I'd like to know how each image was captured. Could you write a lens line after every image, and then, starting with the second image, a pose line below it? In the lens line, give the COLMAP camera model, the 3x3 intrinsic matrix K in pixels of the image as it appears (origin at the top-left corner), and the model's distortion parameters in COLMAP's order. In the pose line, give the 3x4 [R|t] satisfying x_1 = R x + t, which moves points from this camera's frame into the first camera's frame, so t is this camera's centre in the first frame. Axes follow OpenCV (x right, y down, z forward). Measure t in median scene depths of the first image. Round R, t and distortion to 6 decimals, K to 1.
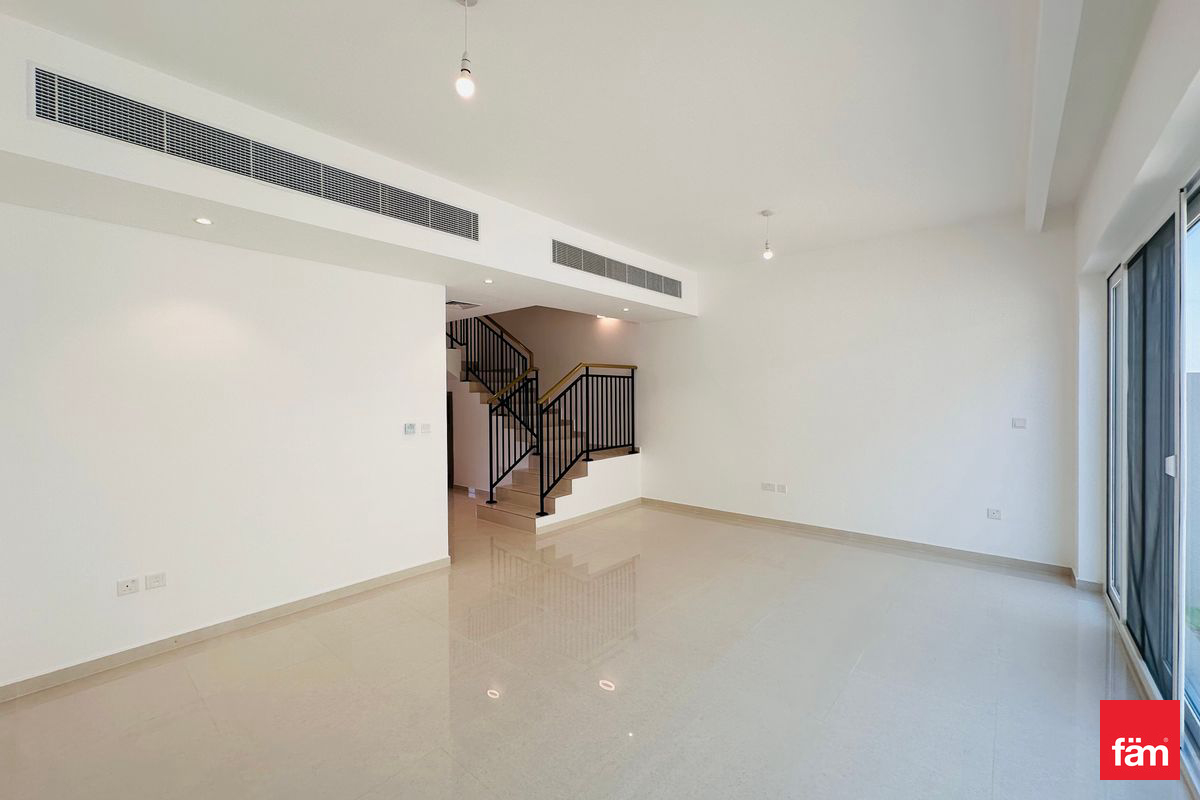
lens RADIAL K [[480.0, 0, 598.4], [0, 480.0, 396.2], [0, 0, 1]] dist [-0.001327, -0.000393]
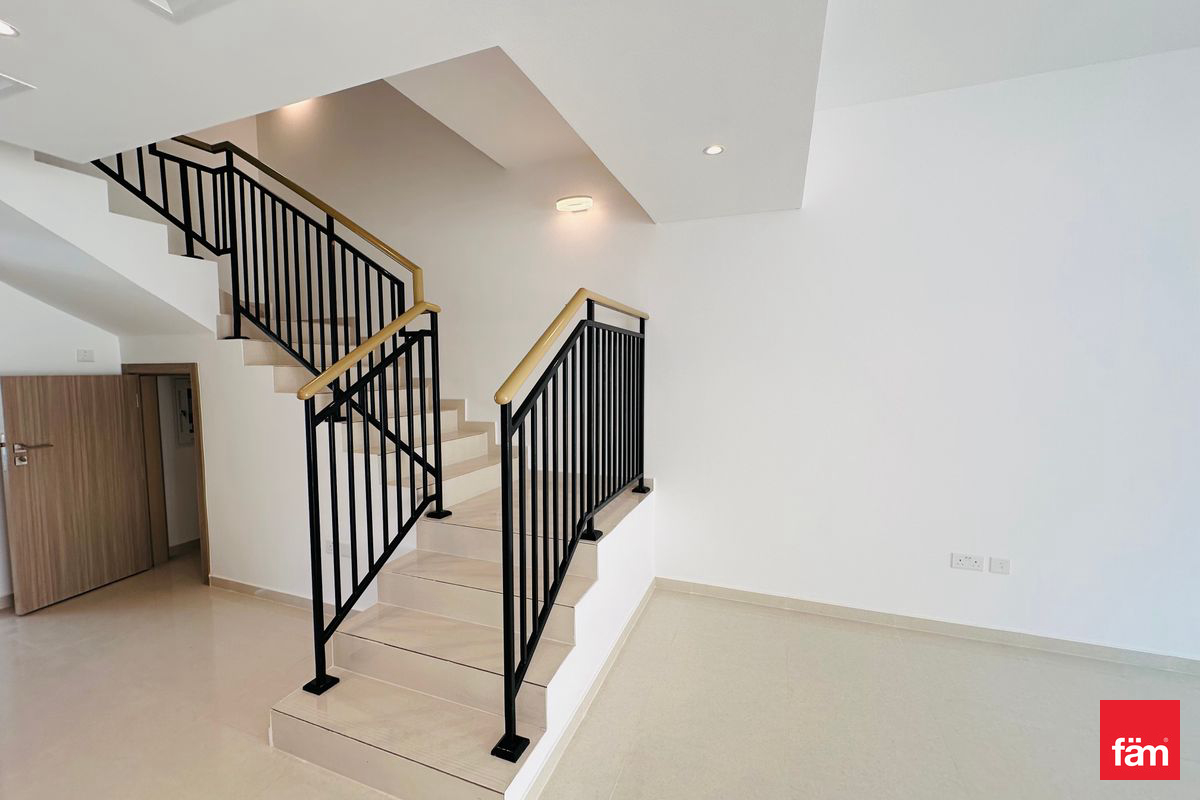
lens RADIAL K [[480.0, 0, 602.3], [0, 480.0, 405.8], [0, 0, 1]] dist [-0.001327, -0.000393]
pose [[0.939918, -0.017860, 0.340933, -0.129321], [-0.003607, 0.998055, 0.062228, -0.000339], [-0.341382, -0.059719, 0.938026, 0.543523]]
